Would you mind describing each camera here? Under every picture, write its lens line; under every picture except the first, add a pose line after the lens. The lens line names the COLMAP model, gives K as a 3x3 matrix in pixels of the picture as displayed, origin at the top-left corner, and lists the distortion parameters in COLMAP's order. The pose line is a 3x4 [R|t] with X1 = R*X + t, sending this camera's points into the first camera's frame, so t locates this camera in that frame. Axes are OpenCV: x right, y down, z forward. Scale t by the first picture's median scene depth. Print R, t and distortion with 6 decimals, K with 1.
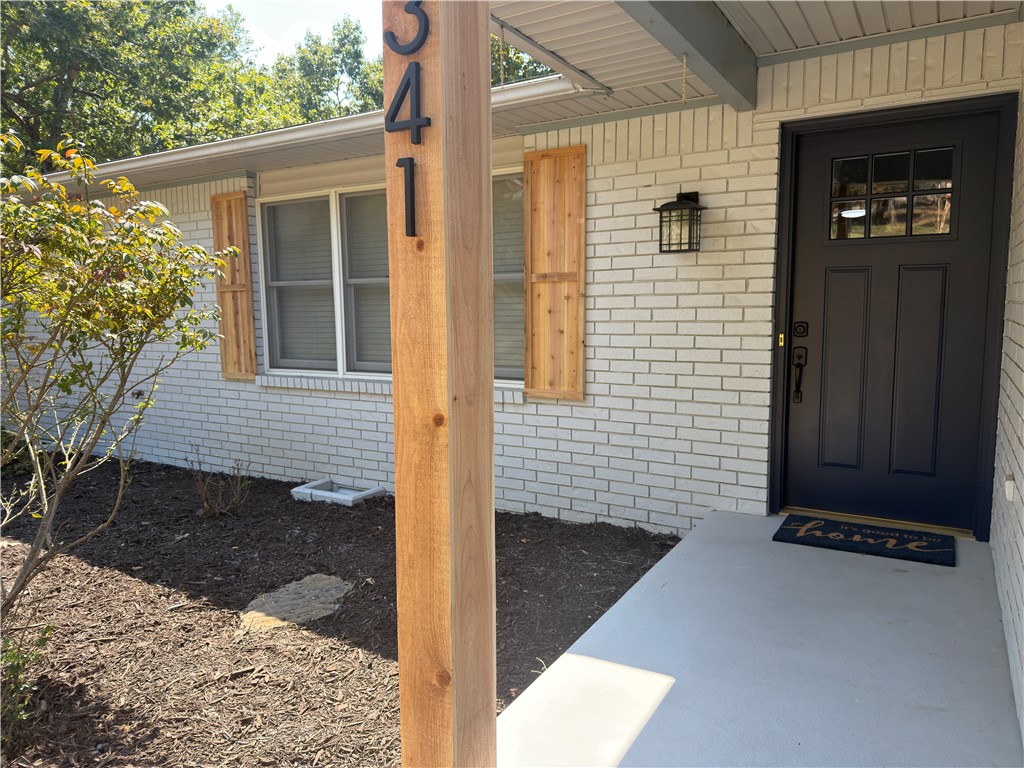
lens RADIAL K [[704.0, 0, 512.0], [0, 704.0, 384.0], [0, 0, 1]] dist [0.074484, -0.110161]
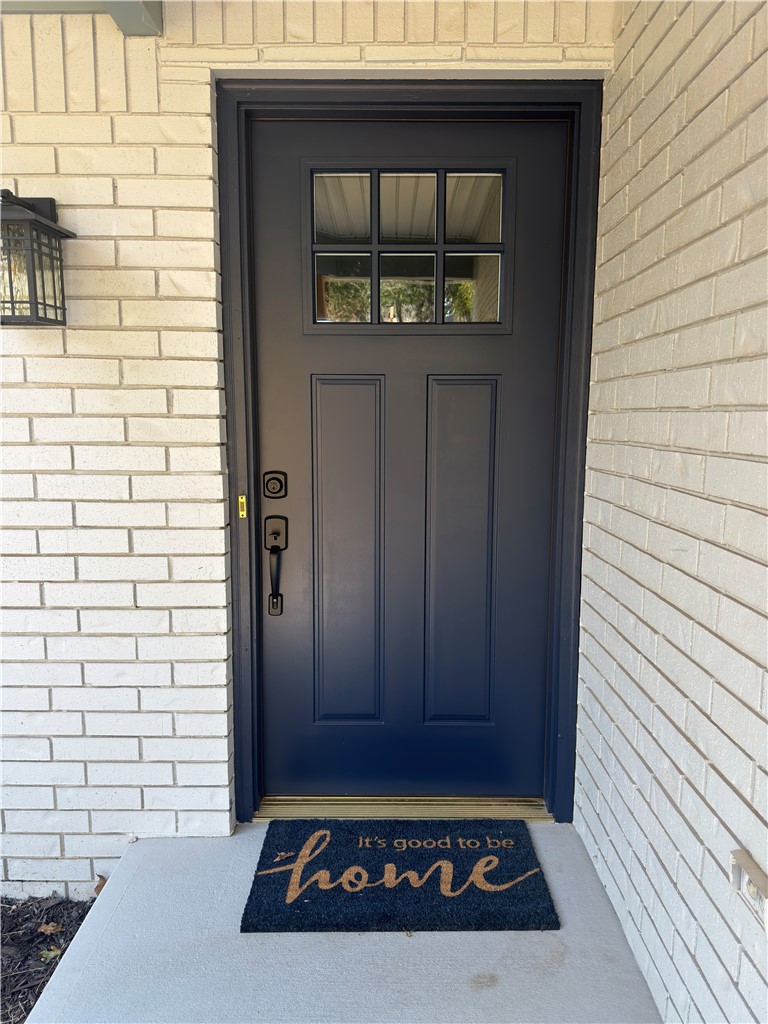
lens RADIAL K [[704.0, 0, 384.0], [0, 704.0, 512.0], [0, 0, 1]] dist [0.074484, -0.110161]
pose [[0.859449, -0.054934, 0.508261, 0.203019], [0.046886, 0.998490, 0.028636, -0.068692], [-0.509067, -0.000781, 0.860727, 0.493860]]
